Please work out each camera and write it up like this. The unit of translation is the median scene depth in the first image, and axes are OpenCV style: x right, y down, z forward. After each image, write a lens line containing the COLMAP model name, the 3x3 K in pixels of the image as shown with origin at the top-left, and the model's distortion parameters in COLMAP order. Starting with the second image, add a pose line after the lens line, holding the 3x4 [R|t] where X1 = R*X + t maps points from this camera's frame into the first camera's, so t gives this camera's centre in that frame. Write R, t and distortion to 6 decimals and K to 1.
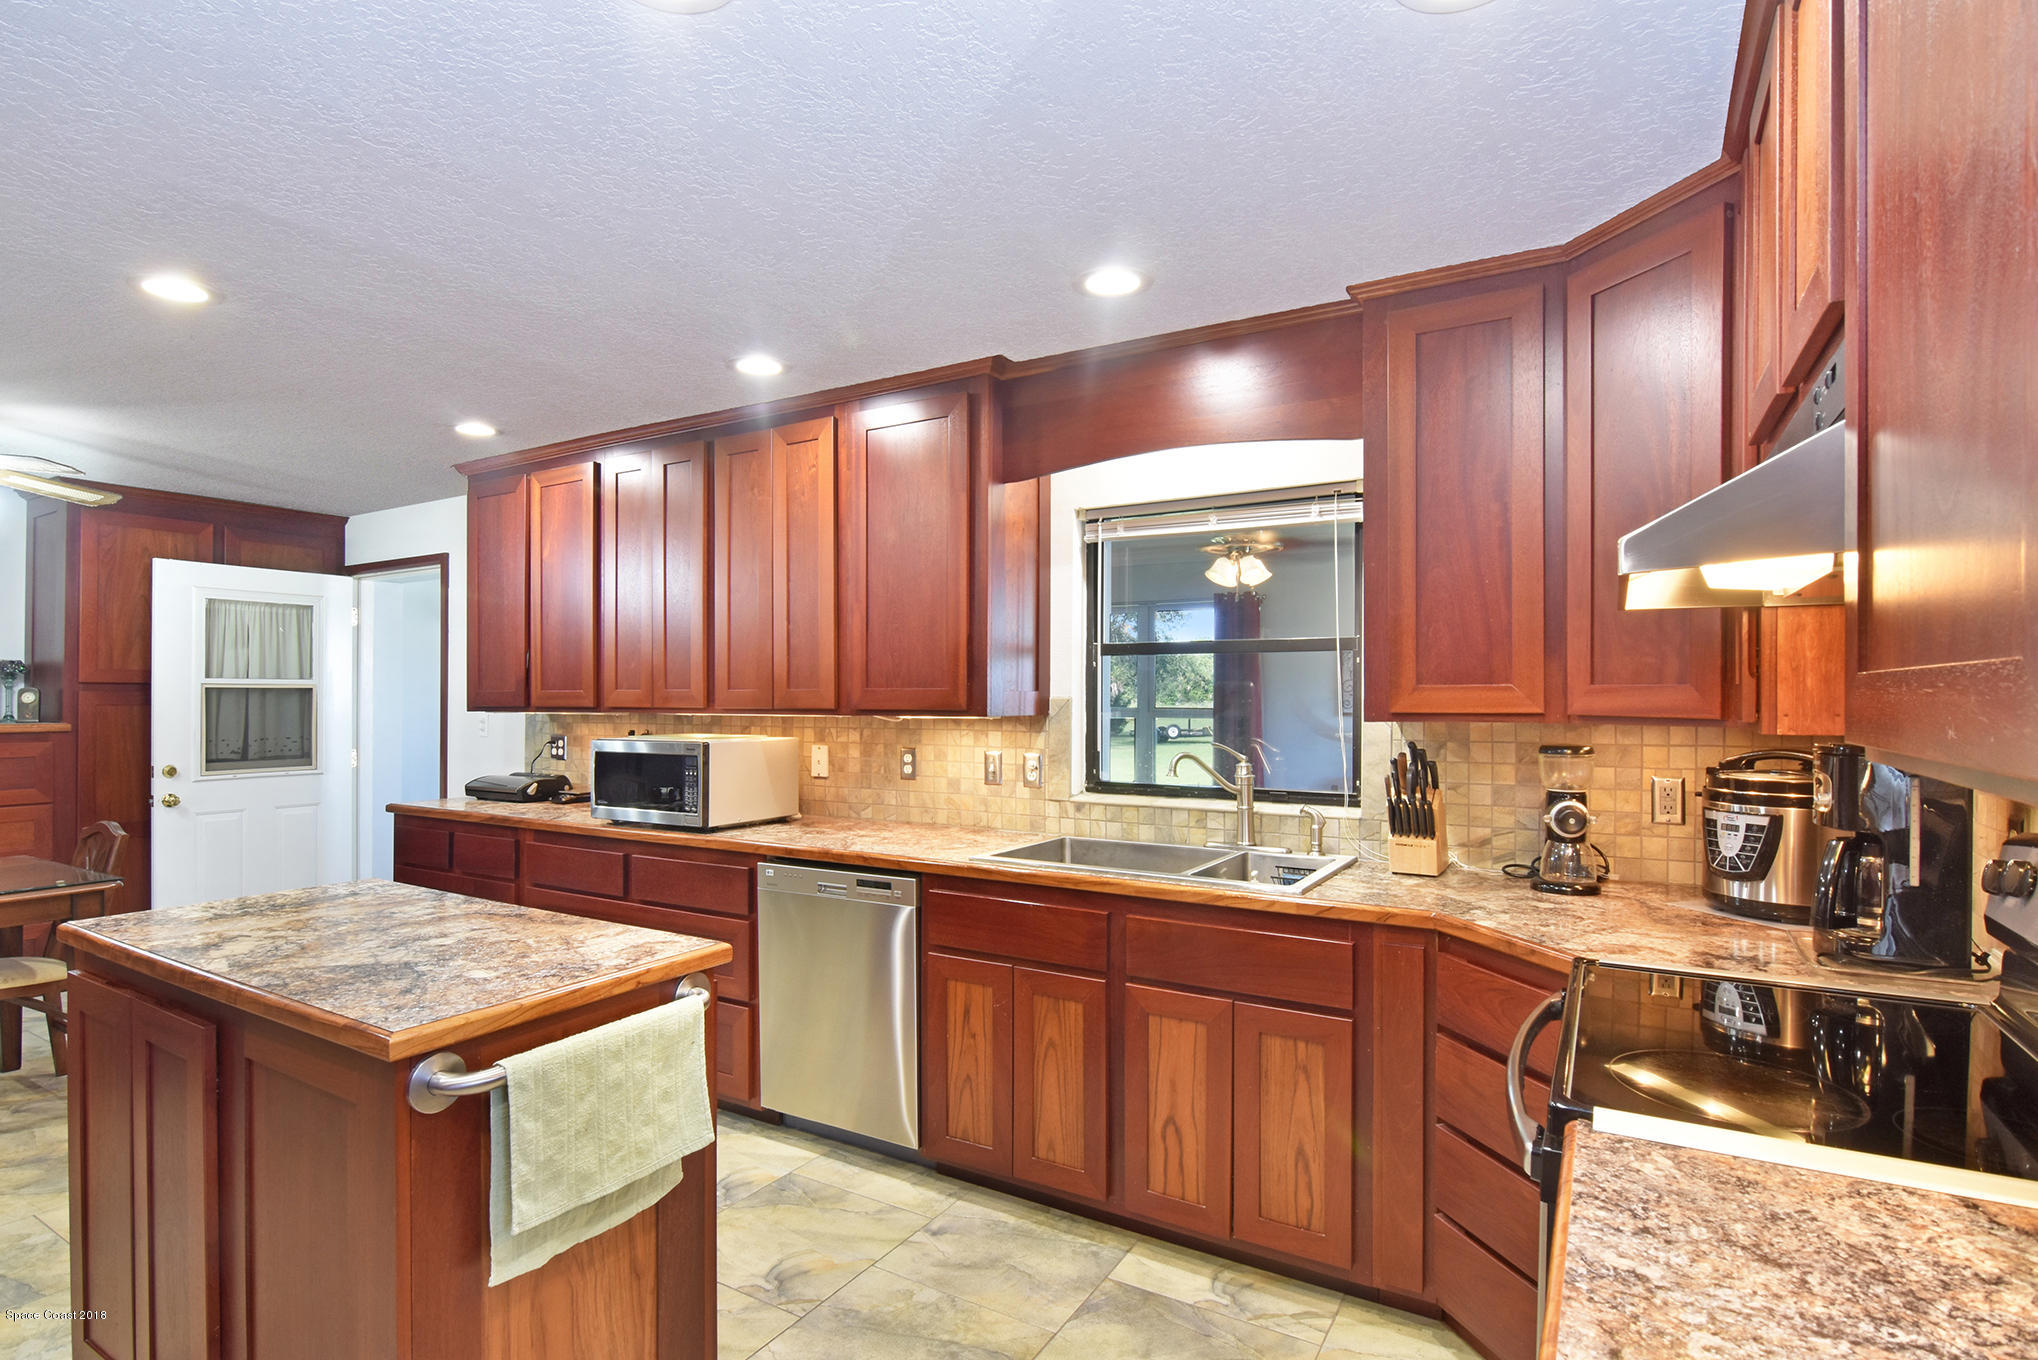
lens RADIAL K [[1013.2, 0, 1017.3], [0, 1013.2, 687.8], [0, 0, 1]] dist [-0.006515, -0.008333]
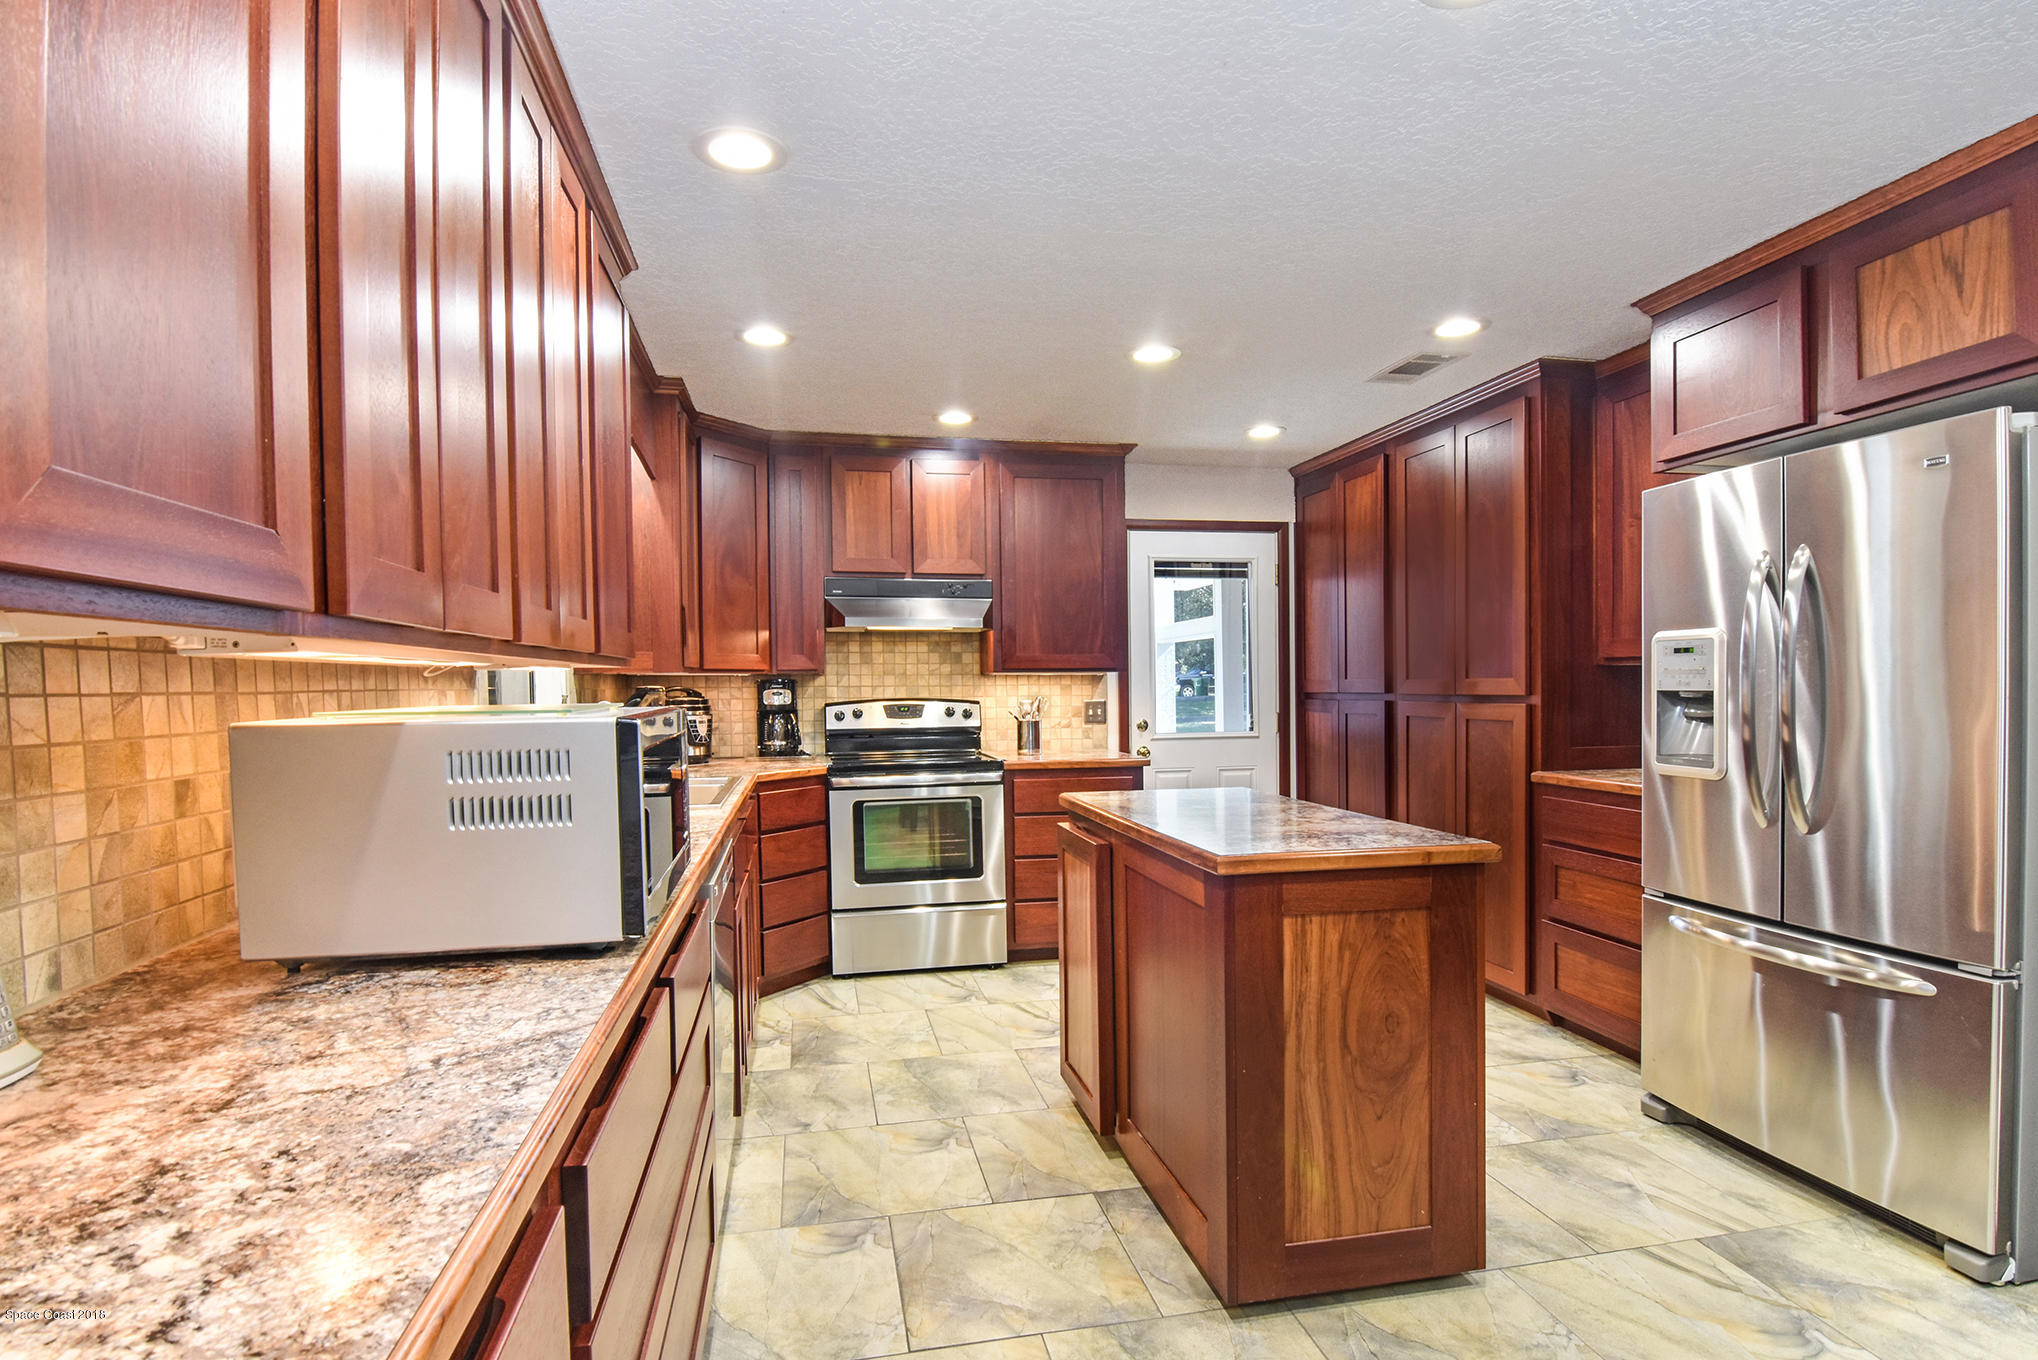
lens RADIAL K [[1013.2, 0, 1005.0], [0, 1013.2, 698.0], [0, 0, 1]] dist [-0.006515, -0.008333]
pose [[-0.665407, -0.004600, 0.746467, -0.856335], [0.001700, 0.999969, 0.007677, 0.046979], [-0.746479, 0.006378, -0.665379, 1.272609]]
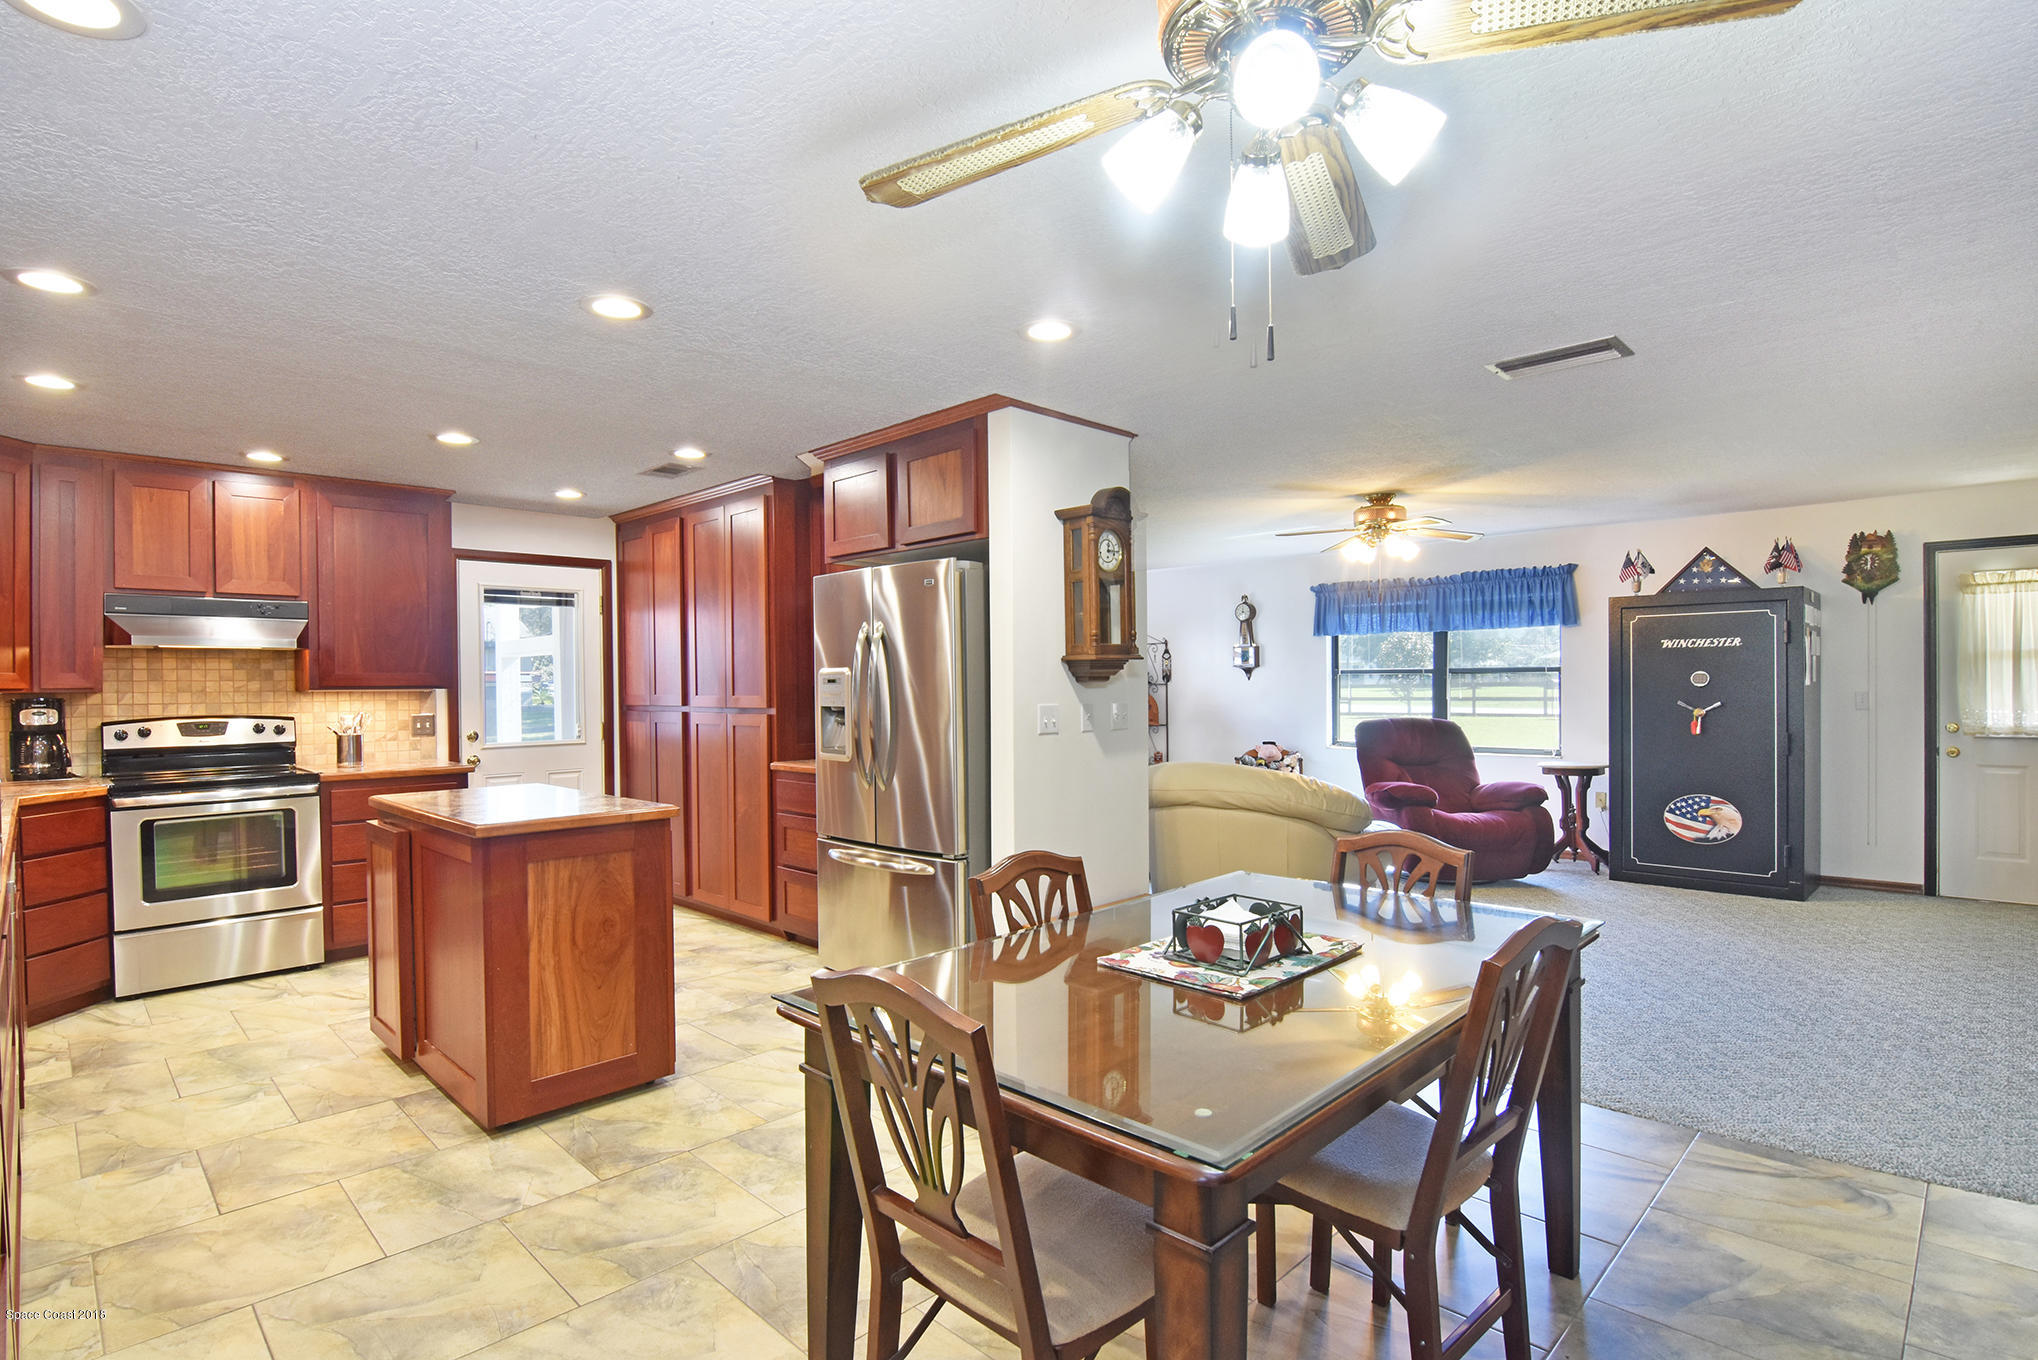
lens RADIAL K [[1013.2, 0, 1010.7], [0, 1013.2, 683.5], [0, 0, 1]] dist [-0.006515, -0.008333]
pose [[-0.966556, 0.008946, 0.256299, -1.179793], [0.007052, 0.999941, -0.008307, 0.031502], [-0.256358, -0.006222, -0.966562, 1.522733]]
